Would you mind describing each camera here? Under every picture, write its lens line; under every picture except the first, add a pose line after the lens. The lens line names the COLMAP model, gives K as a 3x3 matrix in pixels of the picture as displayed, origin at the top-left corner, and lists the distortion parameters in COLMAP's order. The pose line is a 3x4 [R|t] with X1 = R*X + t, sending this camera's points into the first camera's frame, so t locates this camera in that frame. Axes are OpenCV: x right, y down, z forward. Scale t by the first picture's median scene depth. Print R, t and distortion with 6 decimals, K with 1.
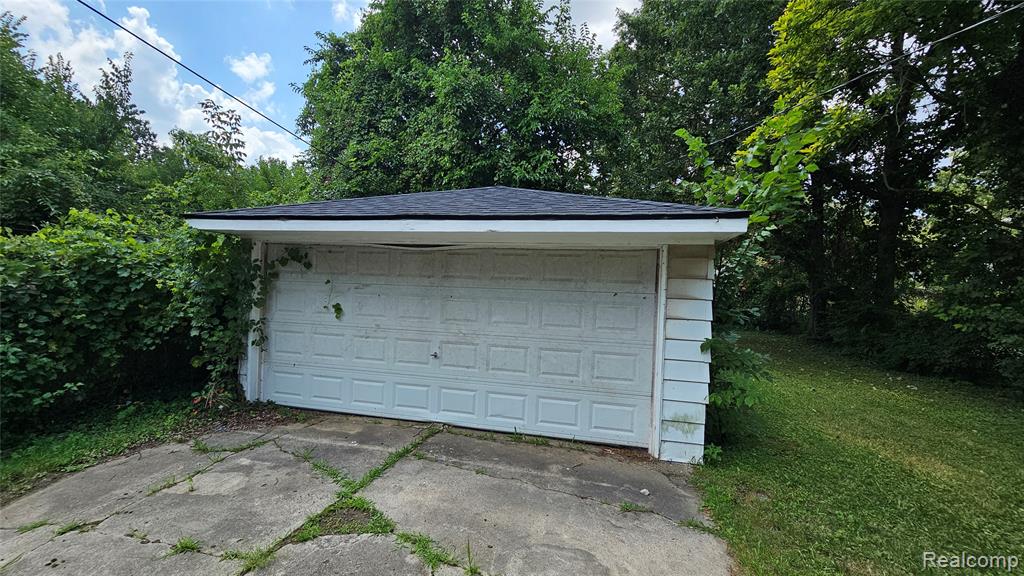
lens RADIAL K [[422.4, 0, 515.5], [0, 422.4, 296.5], [0, 0, 1]] dist [0.000081, 0.006060]
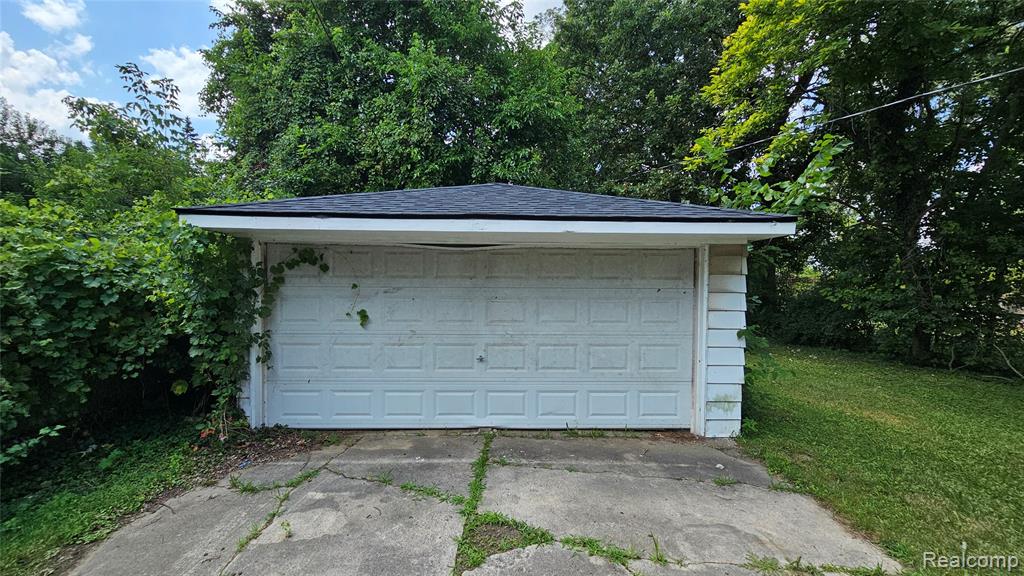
lens RADIAL K [[422.4, 0, 515.5], [0, 422.4, 296.5], [0, 0, 1]] dist [0.000081, 0.006060]
pose [[0.967321, -0.036060, 0.250977, -0.356703], [0.032090, 0.999287, 0.019892, -0.020496], [-0.251515, -0.011189, 0.967789, 0.043173]]
